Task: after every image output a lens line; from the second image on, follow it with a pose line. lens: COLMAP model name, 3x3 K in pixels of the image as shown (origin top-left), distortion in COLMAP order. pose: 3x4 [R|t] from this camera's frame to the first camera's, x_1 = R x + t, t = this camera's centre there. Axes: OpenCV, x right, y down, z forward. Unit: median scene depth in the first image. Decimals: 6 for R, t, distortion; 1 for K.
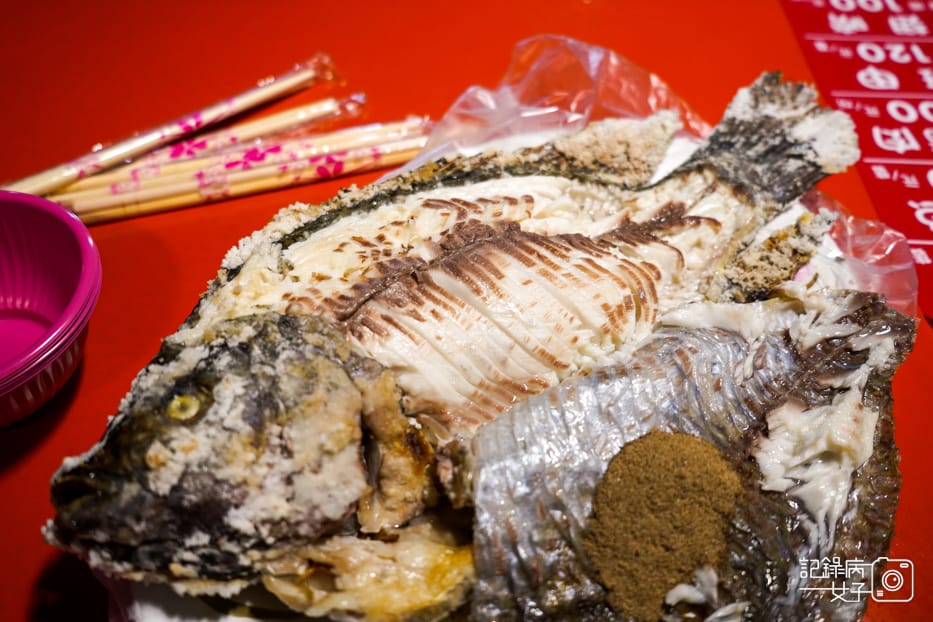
lens RADIAL K [[855.9, 0, 466.5], [0, 855.9, 311.0], [0, 0, 1]] dist [-0.007097, -0.000084]
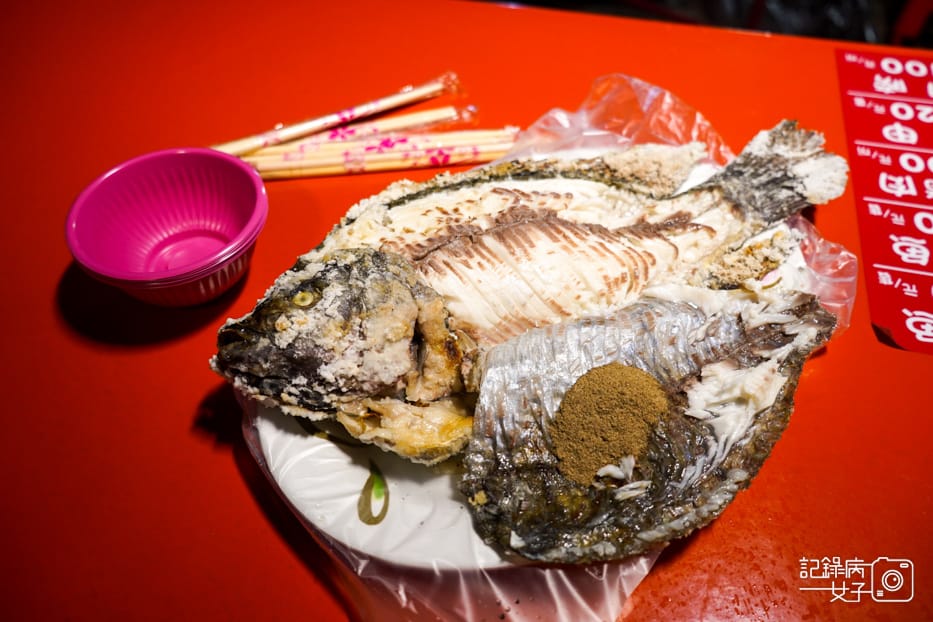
lens RADIAL K [[806.8, 0, 484.1], [0, 806.8, 315.5], [0, 0, 1]] dist [-0.016524, 0.017754]
pose [[0.979509, 0.135102, -0.149365, 0.187431], [-0.133262, 0.990830, 0.022309, 0.057530], [0.151009, -0.001947, 0.988530, -0.350924]]
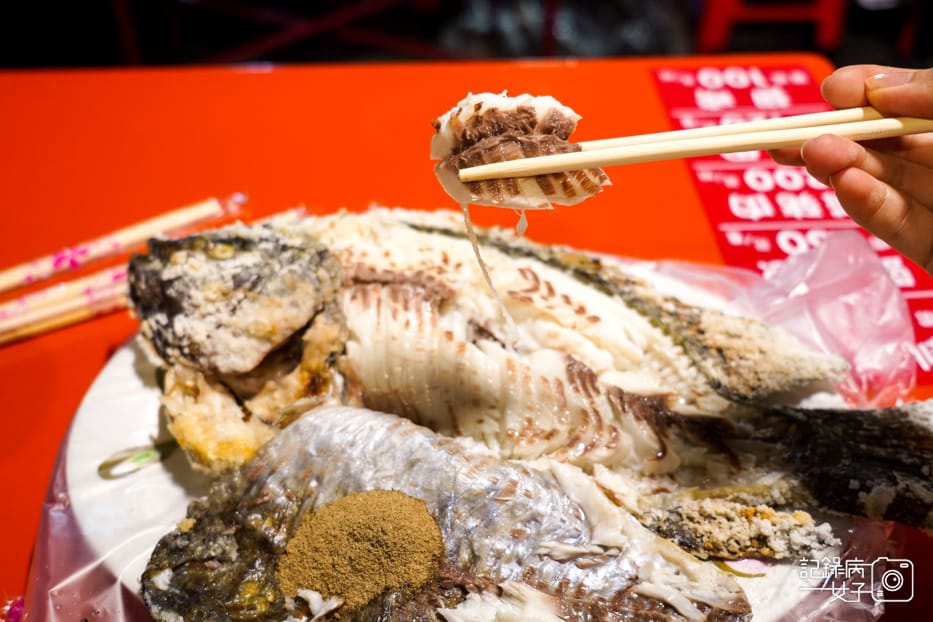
lens RADIAL K [[1045.2, 0, 442.9], [0, 1045.2, 309.4], [0, 0, 1]] dist [-0.012614, 0.012137]
pose [[0.540298, 0.532356, -0.651671, 0.937777], [-0.602894, 0.785164, 0.141551, -0.247883], [0.587024, 0.316410, 0.745176, -0.060921]]
